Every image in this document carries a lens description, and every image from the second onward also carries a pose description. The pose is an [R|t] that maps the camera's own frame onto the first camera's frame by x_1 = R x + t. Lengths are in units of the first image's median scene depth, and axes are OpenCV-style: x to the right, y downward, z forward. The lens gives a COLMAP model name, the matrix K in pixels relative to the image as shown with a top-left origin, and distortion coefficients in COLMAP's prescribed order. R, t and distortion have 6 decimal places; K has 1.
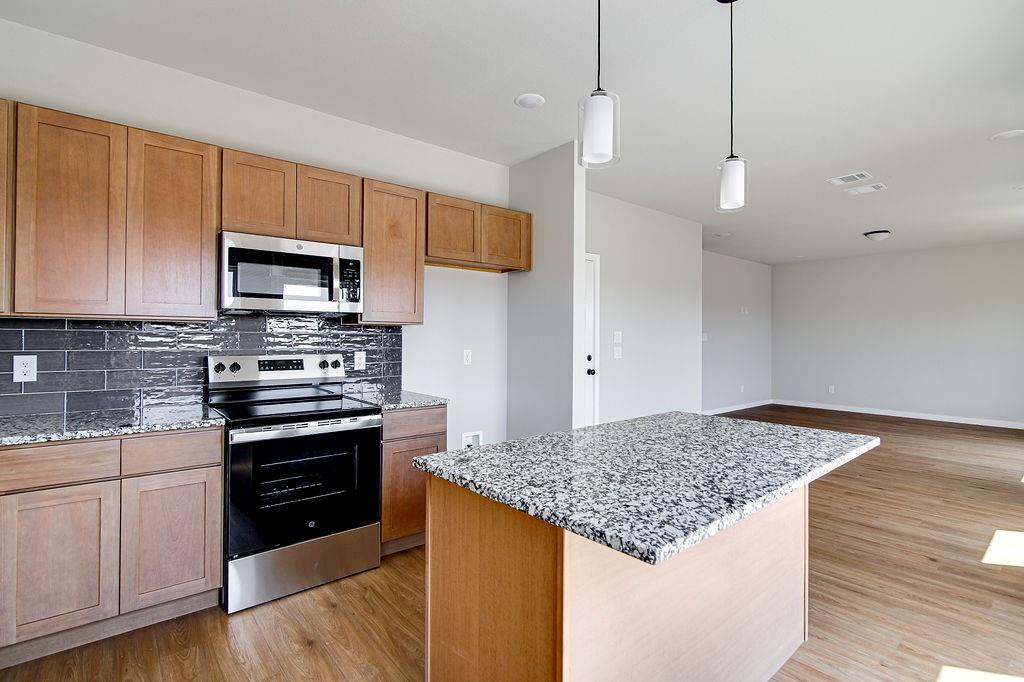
lens RADIAL K [[472.8, 0, 514.4], [0, 472.8, 336.8], [0, 0, 1]] dist [-0.009814, 0.000071]
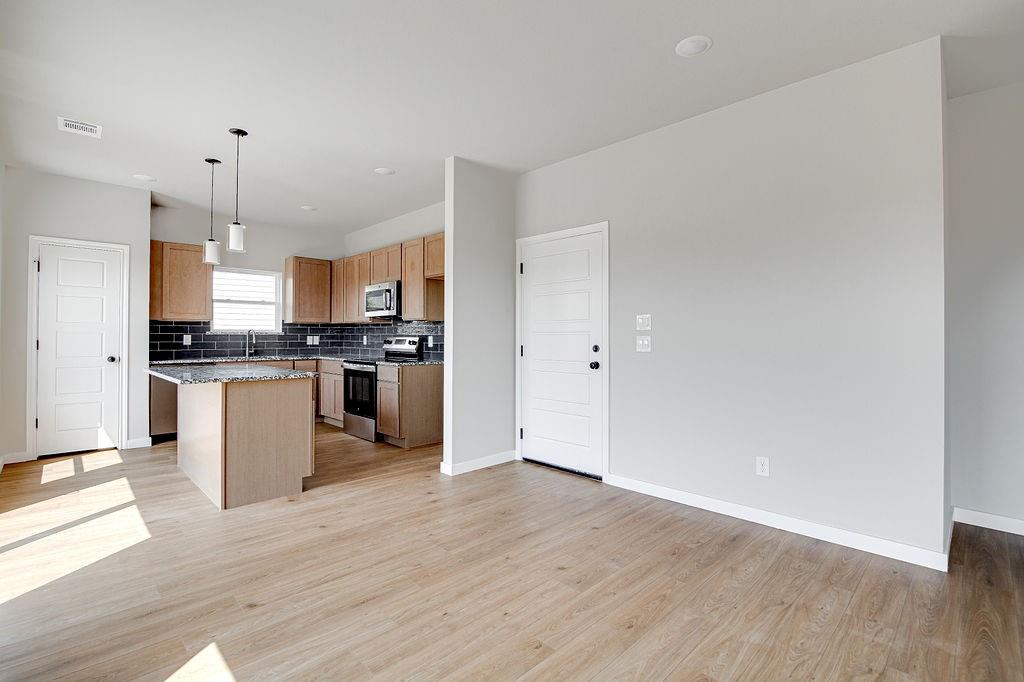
lens RADIAL K [[472.8, 0, 514.9], [0, 472.8, 337.8], [0, 0, 1]] dist [-0.009814, 0.000071]
pose [[0.094501, -0.000330, -0.995525, 1.572089], [0.001484, 0.999999, -0.000191, 0.041444], [0.995524, -0.001459, 0.094502, 1.257108]]
